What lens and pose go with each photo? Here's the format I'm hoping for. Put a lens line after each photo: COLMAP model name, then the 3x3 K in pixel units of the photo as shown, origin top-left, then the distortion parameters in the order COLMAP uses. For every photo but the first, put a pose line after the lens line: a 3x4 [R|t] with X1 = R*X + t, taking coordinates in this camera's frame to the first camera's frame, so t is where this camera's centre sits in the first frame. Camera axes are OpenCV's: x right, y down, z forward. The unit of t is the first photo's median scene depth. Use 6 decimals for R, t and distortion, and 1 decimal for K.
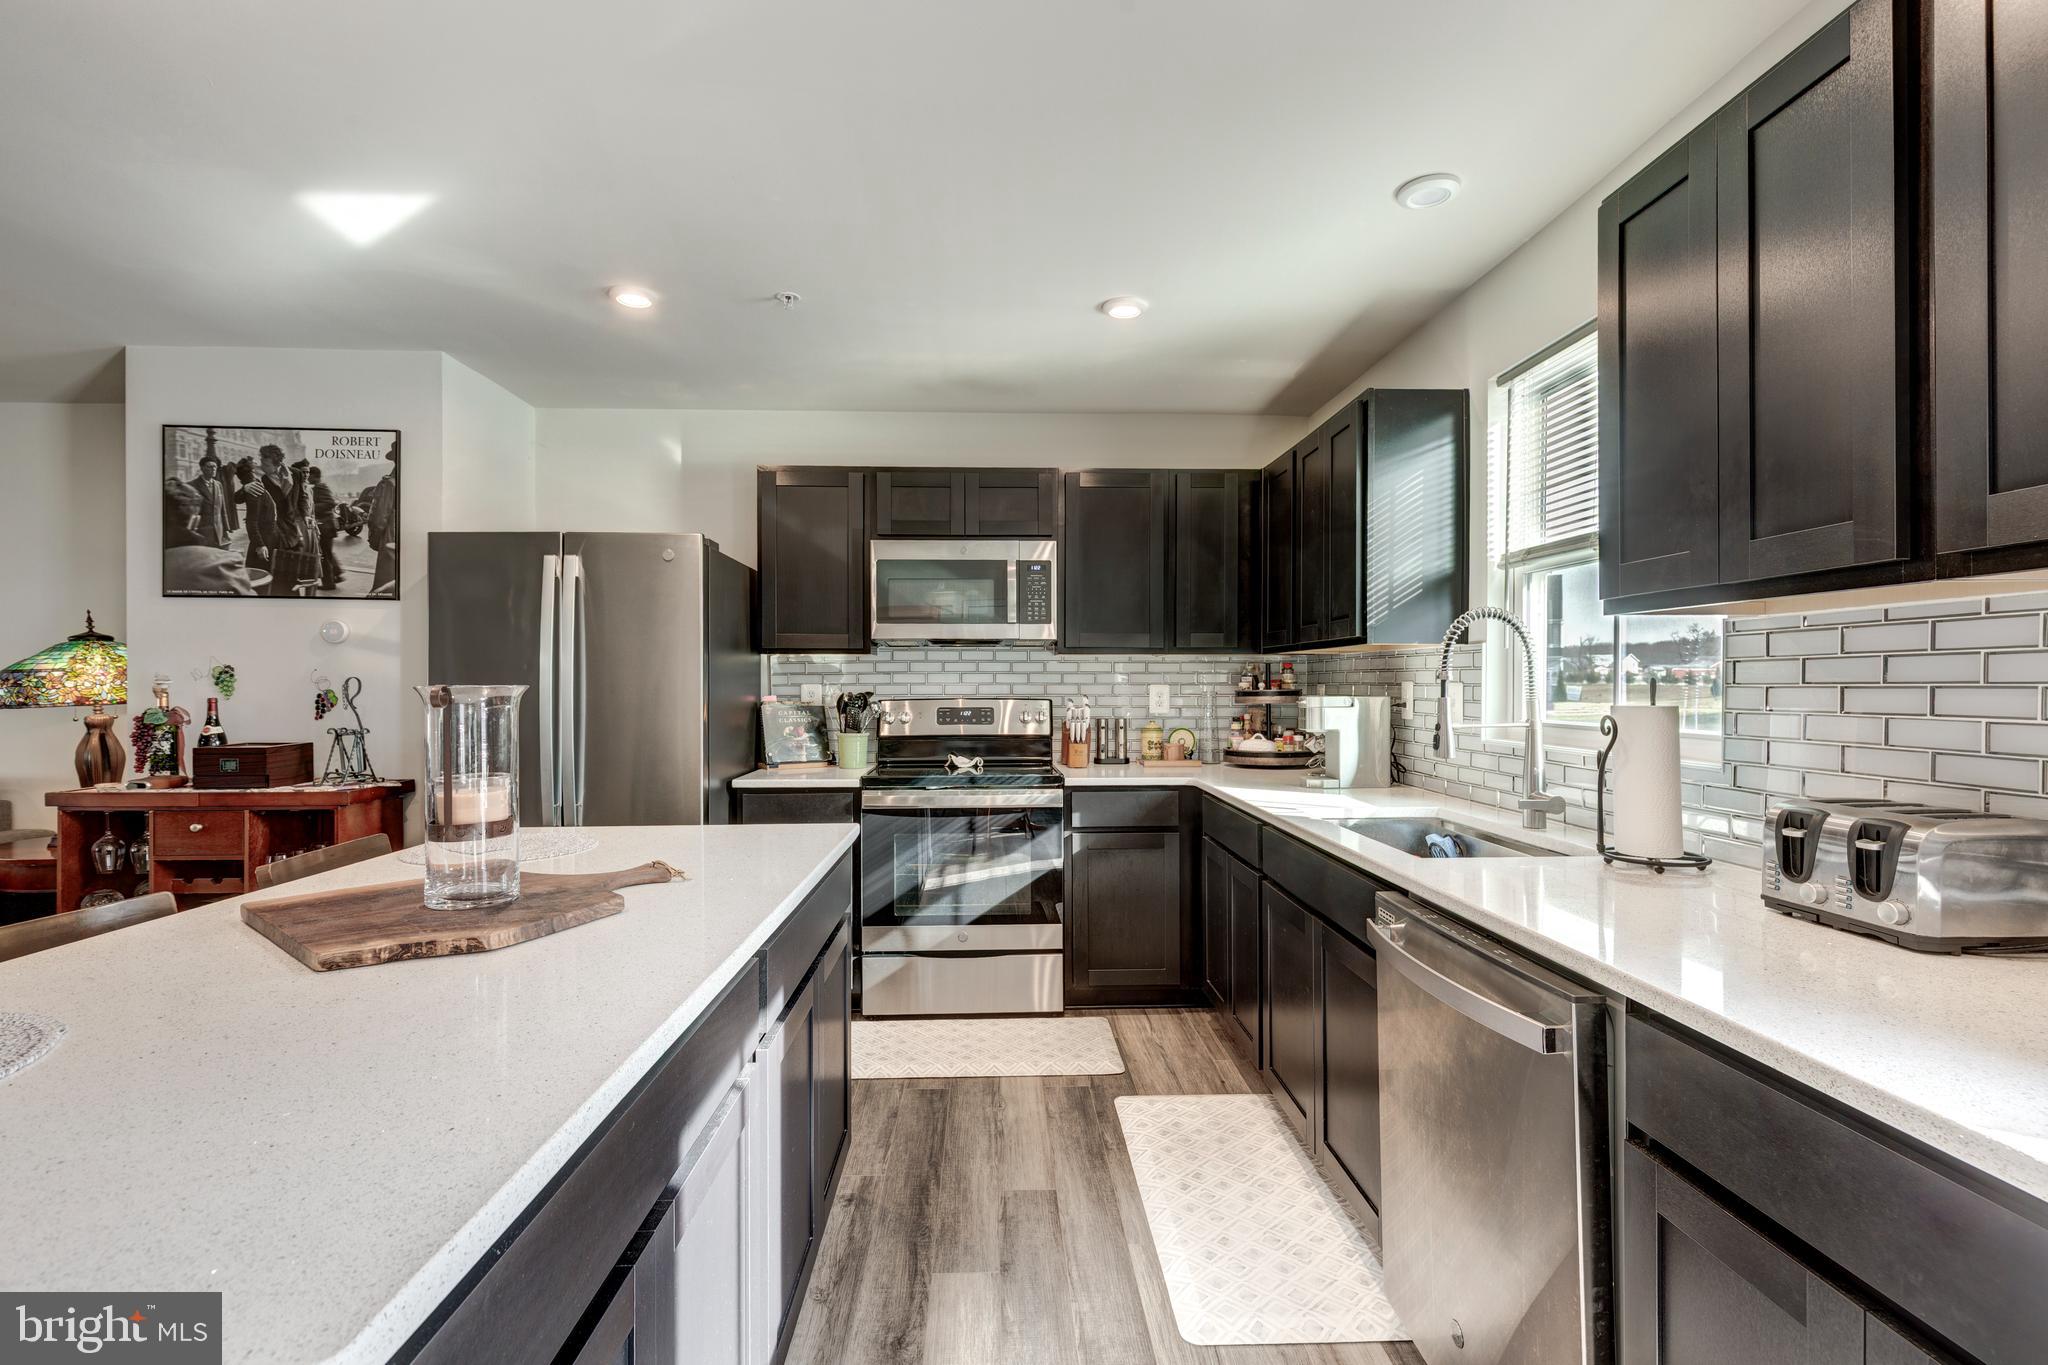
lens RADIAL K [[938.1, 0, 1034.0], [0, 938.1, 682.1], [0, 0, 1]] dist [0.004470, -0.002038]
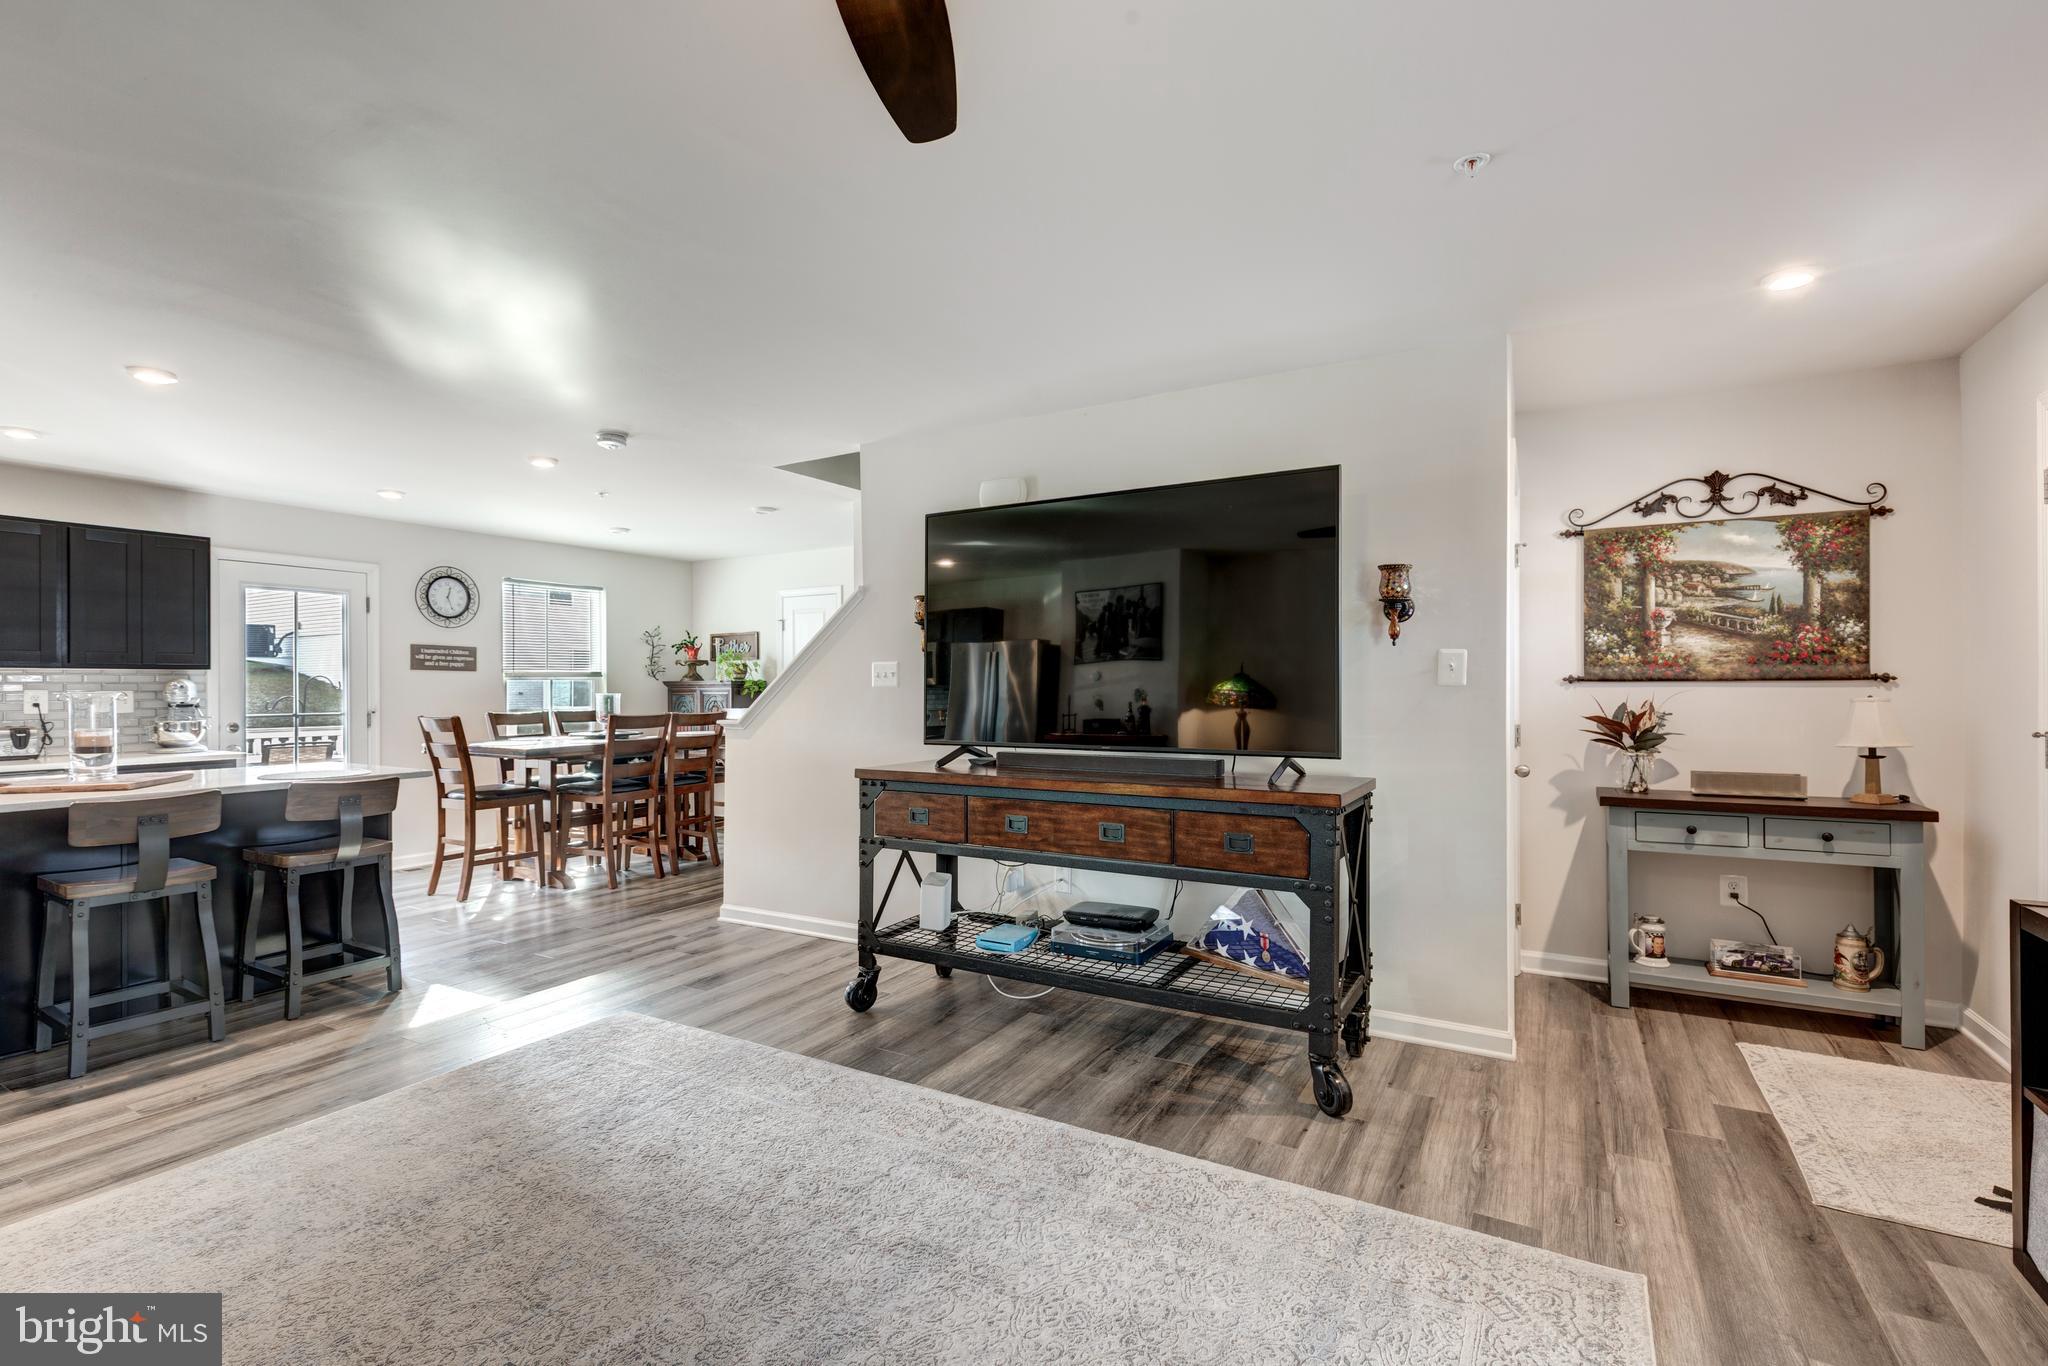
lens RADIAL K [[938.1, 0, 1025.0], [0, 938.1, 685.0], [0, 0, 1]] dist [0.004470, -0.002038]
pose [[-0.846202, 0.006070, 0.532828, -1.763699], [0.005994, 0.999980, -0.001872, 0.003008], [-0.532829, 0.001610, -0.846221, 0.794984]]
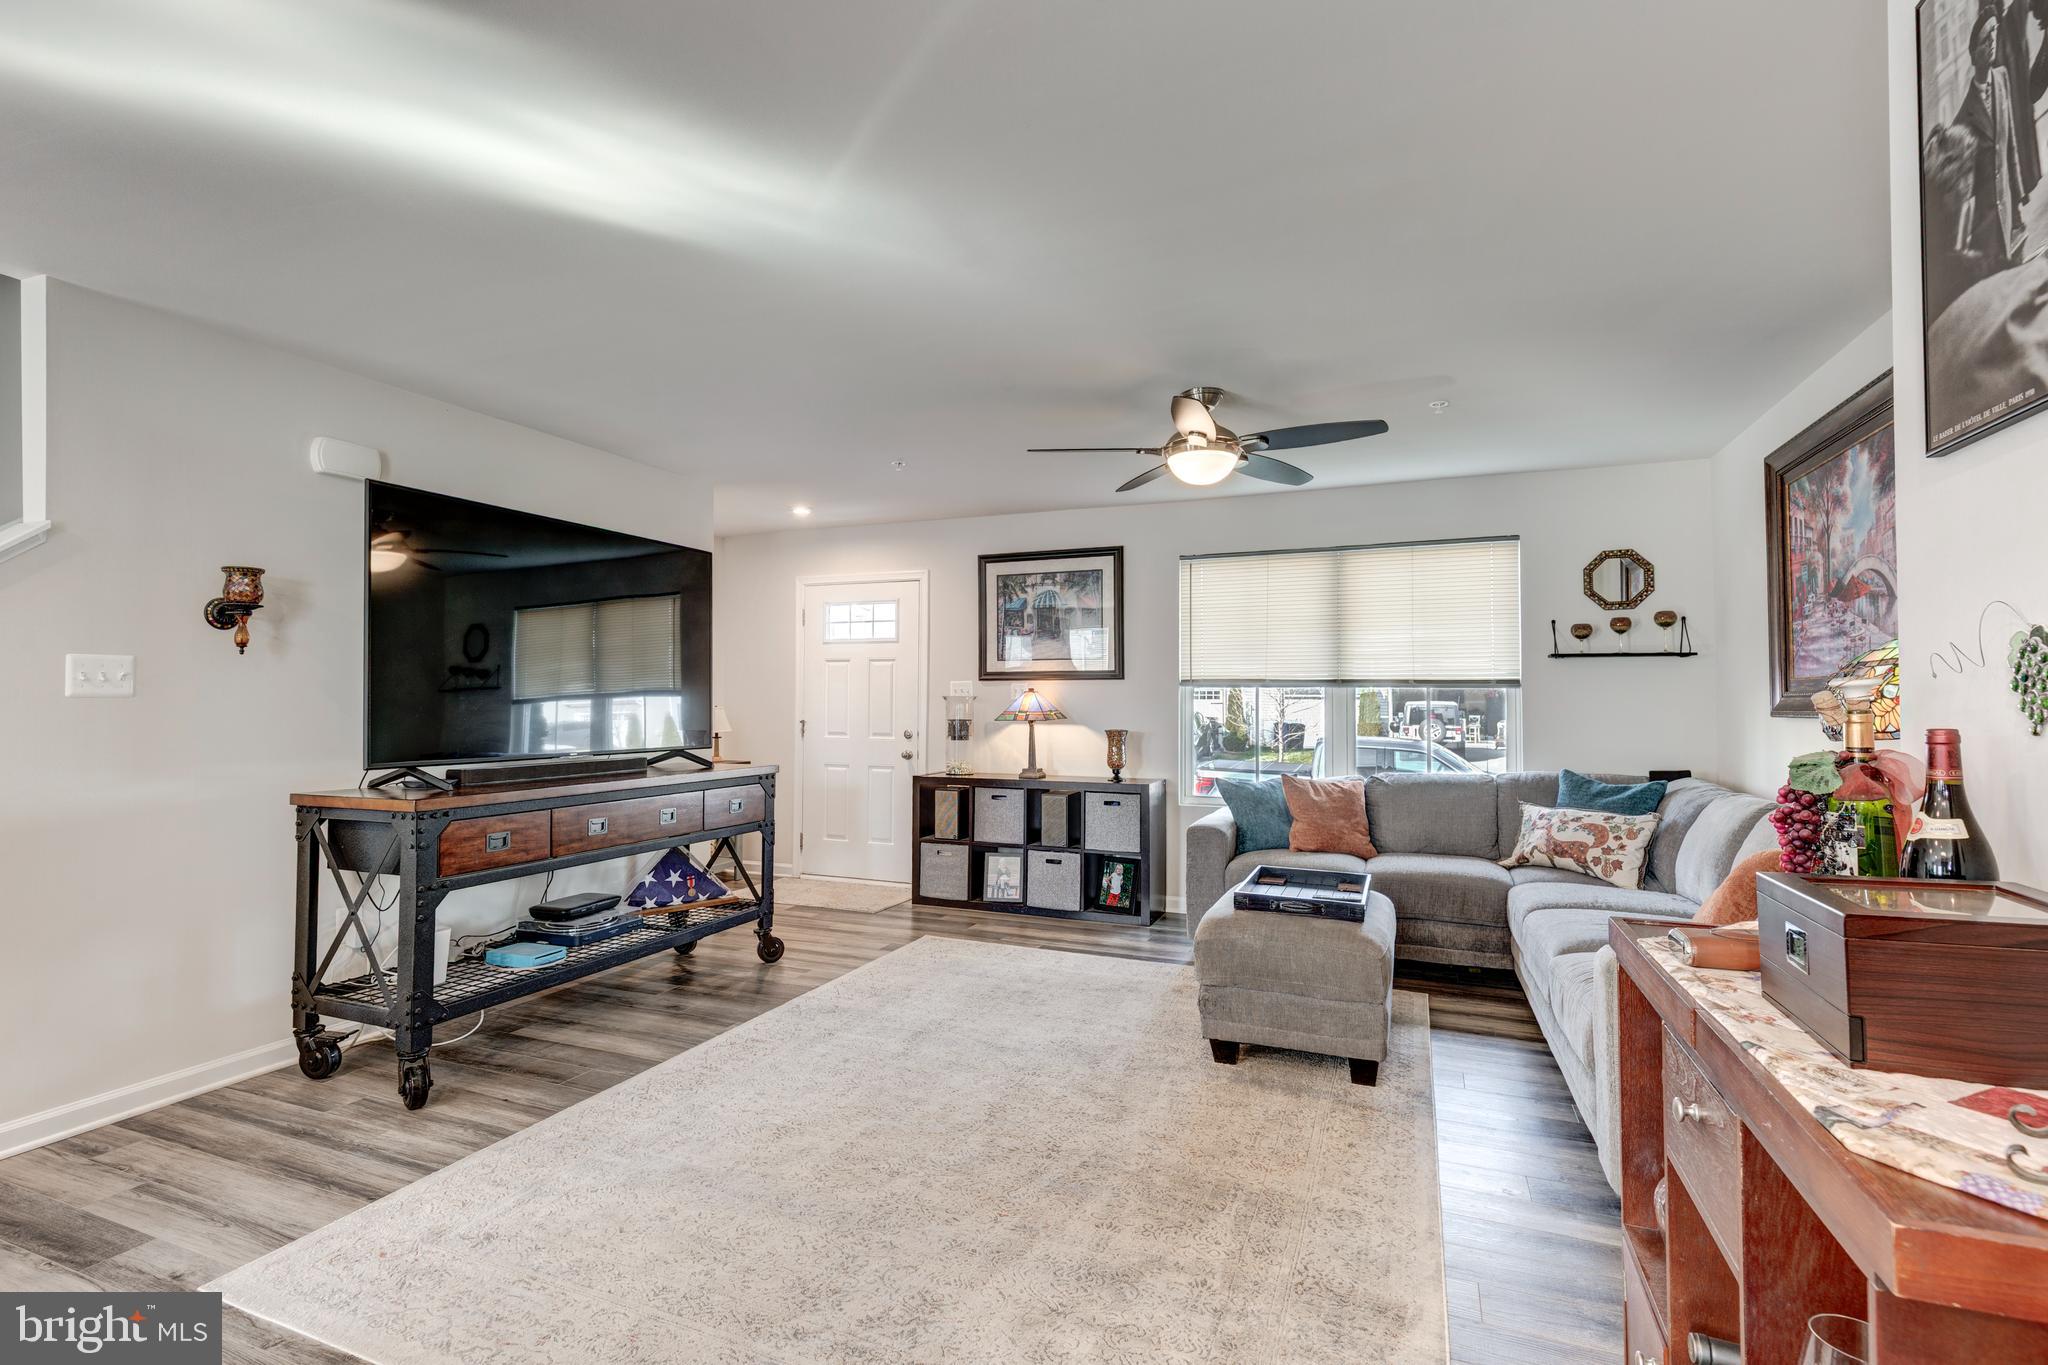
lens RADIAL K [[938.1, 0, 1004.1], [0, 938.1, 695.0], [0, 0, 1]] dist [0.004470, -0.002038]
pose [[-0.429435, -0.004914, -0.903084, -0.456402], [0.000460, 0.999984, -0.005660, 0.005812], [0.903097, -0.002846, -0.429426, 0.832097]]
